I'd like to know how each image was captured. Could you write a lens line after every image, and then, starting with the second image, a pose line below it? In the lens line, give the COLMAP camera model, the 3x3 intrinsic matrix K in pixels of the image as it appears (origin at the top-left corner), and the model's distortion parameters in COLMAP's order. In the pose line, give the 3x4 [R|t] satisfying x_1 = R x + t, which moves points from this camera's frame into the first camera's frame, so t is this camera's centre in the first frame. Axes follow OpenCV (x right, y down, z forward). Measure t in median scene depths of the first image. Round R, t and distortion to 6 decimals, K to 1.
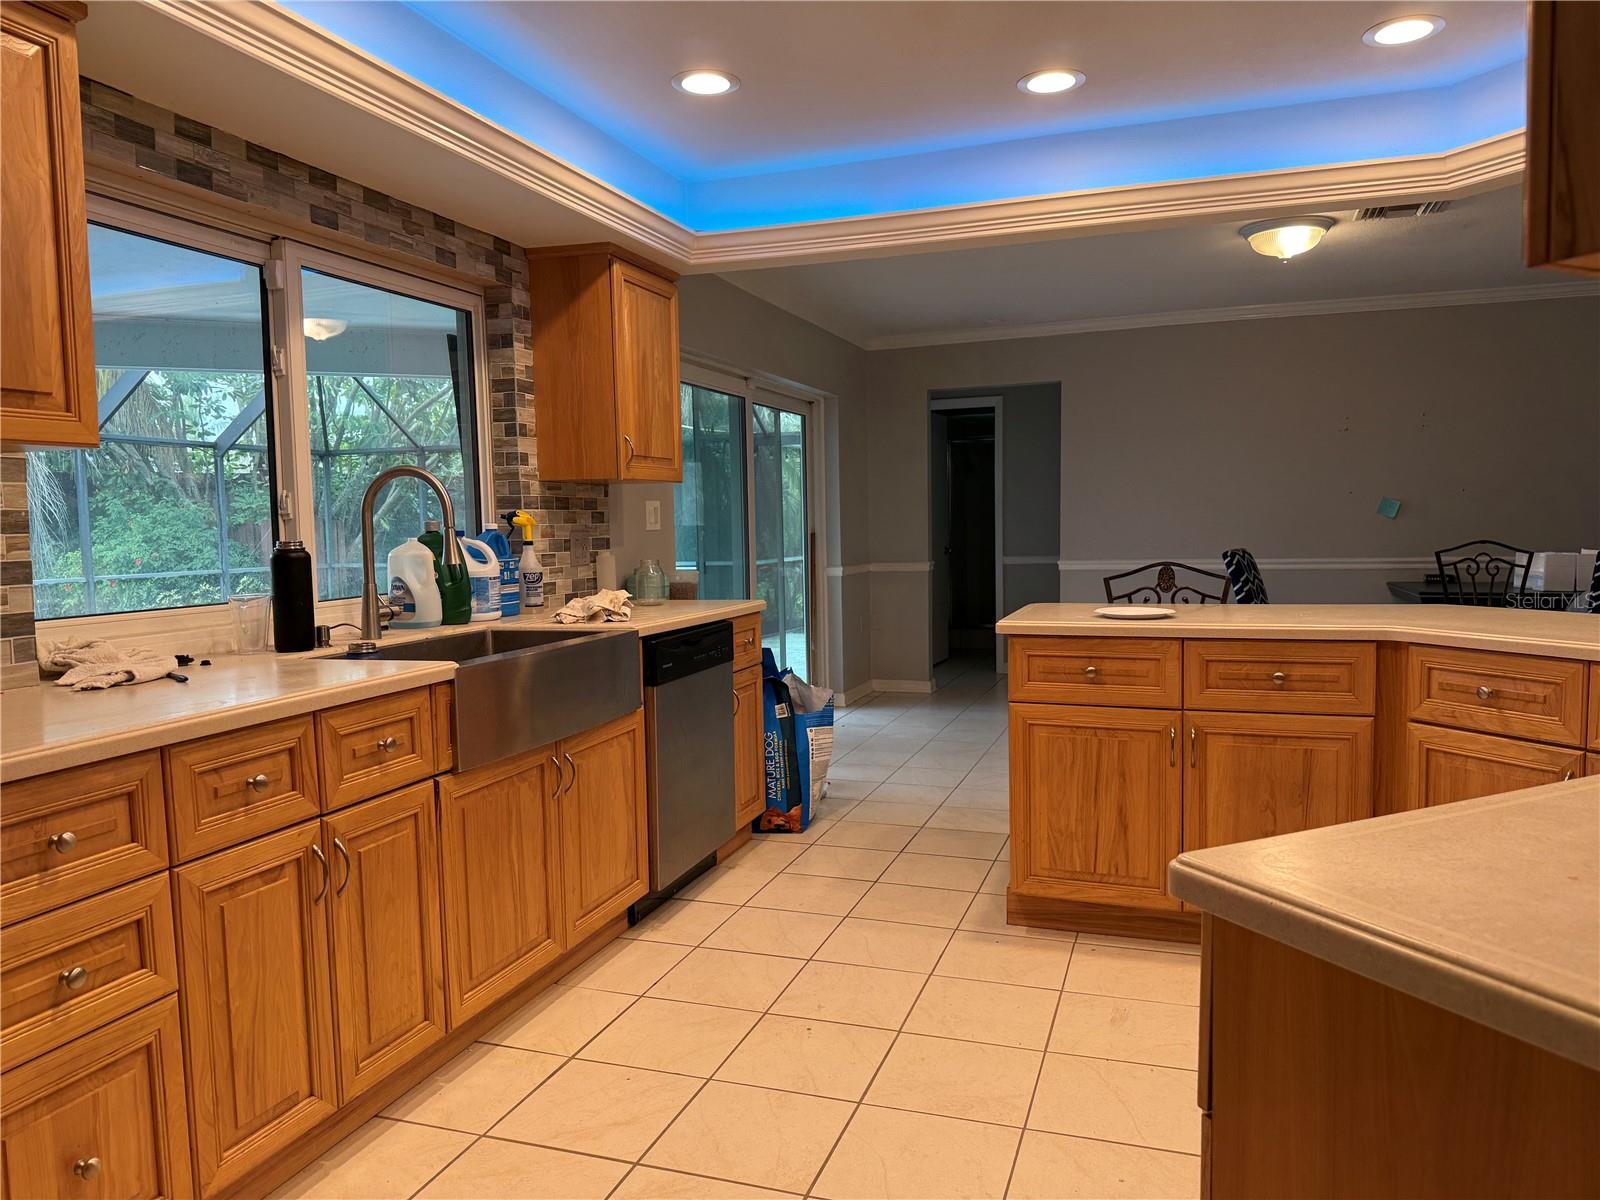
lens RADIAL K [[1124.4, 0, 808.8], [0, 1124.4, 599.6], [0, 0, 1]] dist [0.053978, -0.075058]
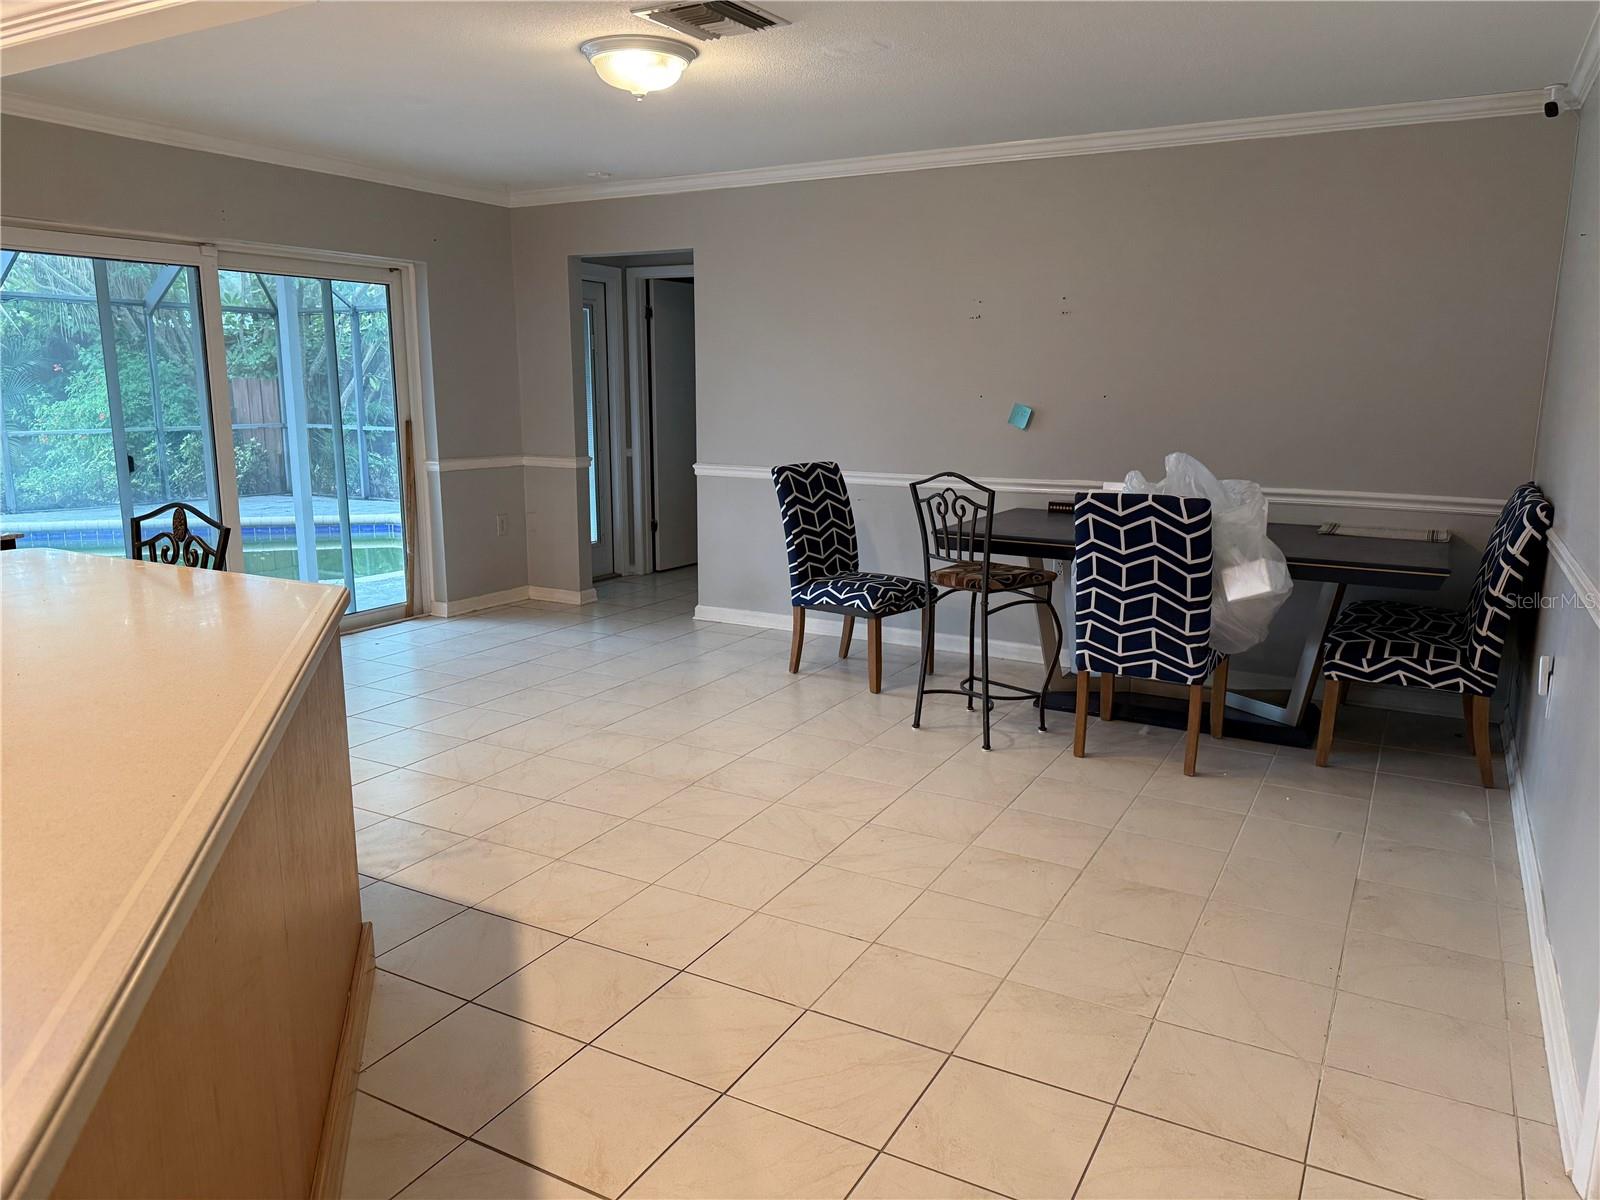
lens RADIAL K [[1124.4, 0, 795.7], [0, 1124.4, 612.6], [0, 0, 1]] dist [0.053978, -0.075058]
pose [[0.984232, 0.061998, -0.165659, 0.462294], [-0.040121, 0.990400, 0.132283, -0.040171], [0.172269, -0.123551, 0.977271, 0.163300]]
